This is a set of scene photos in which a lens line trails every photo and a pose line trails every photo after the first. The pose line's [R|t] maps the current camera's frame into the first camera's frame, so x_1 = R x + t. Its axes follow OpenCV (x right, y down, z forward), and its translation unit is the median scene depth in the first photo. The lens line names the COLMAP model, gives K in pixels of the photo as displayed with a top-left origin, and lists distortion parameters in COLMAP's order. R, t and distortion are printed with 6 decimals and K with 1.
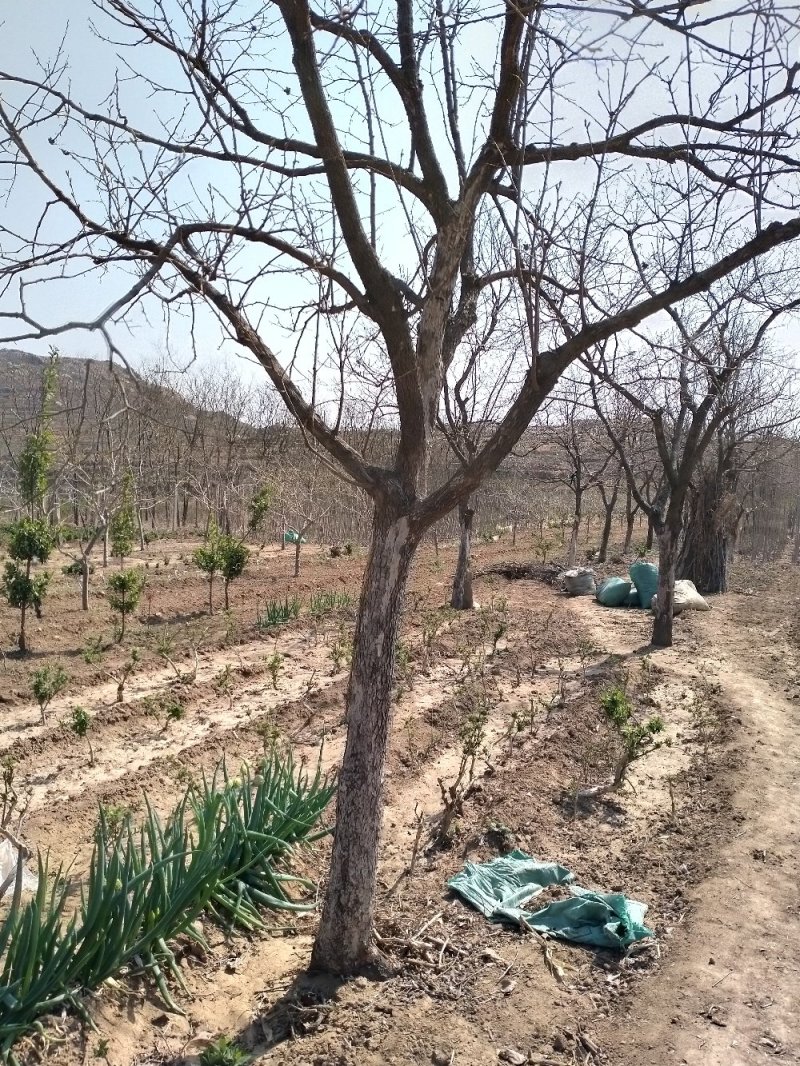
lens RADIAL K [[826.6, 0, 400.0], [0, 826.6, 533.0], [0, 0, 1]] dist [-0.007250, -0.002423]
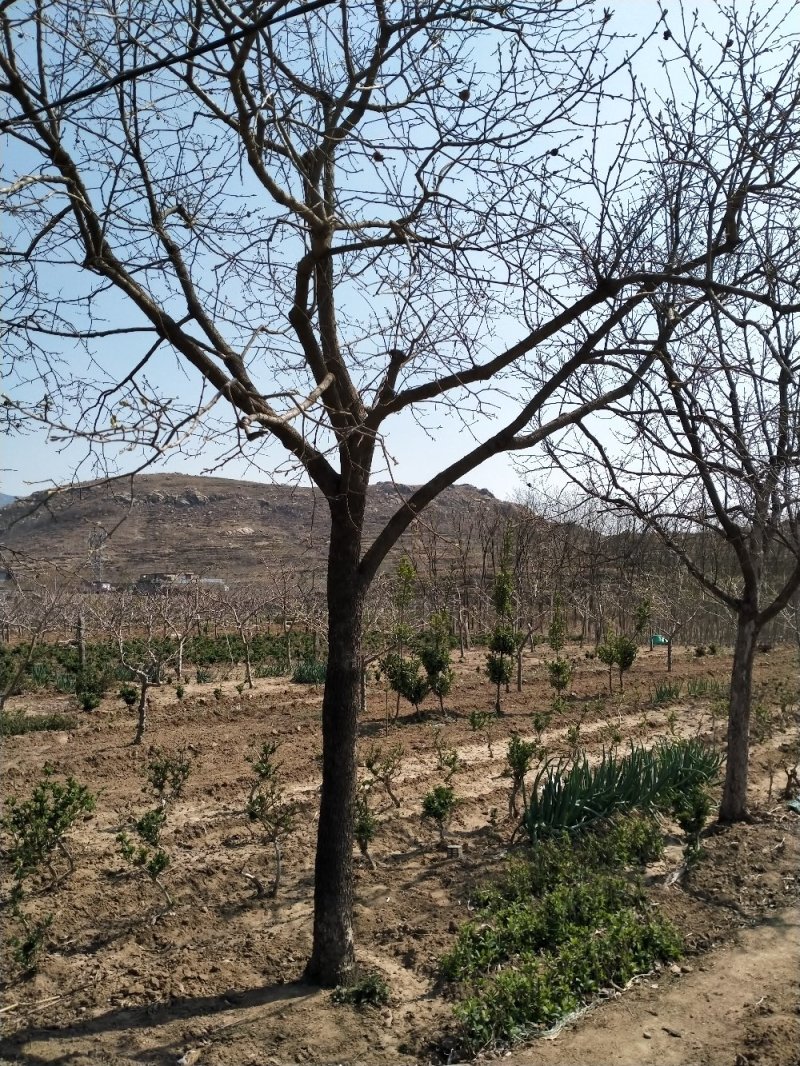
lens RADIAL K [[826.6, 0, 400.0], [0, 826.6, 533.0], [0, 0, 1]] dist [-0.007250, -0.002423]
pose [[0.914680, -0.069238, -0.398205, 0.015588], [0.017382, 0.991045, -0.132392, 0.009380], [0.403806, 0.114175, 0.907692, -0.490584]]
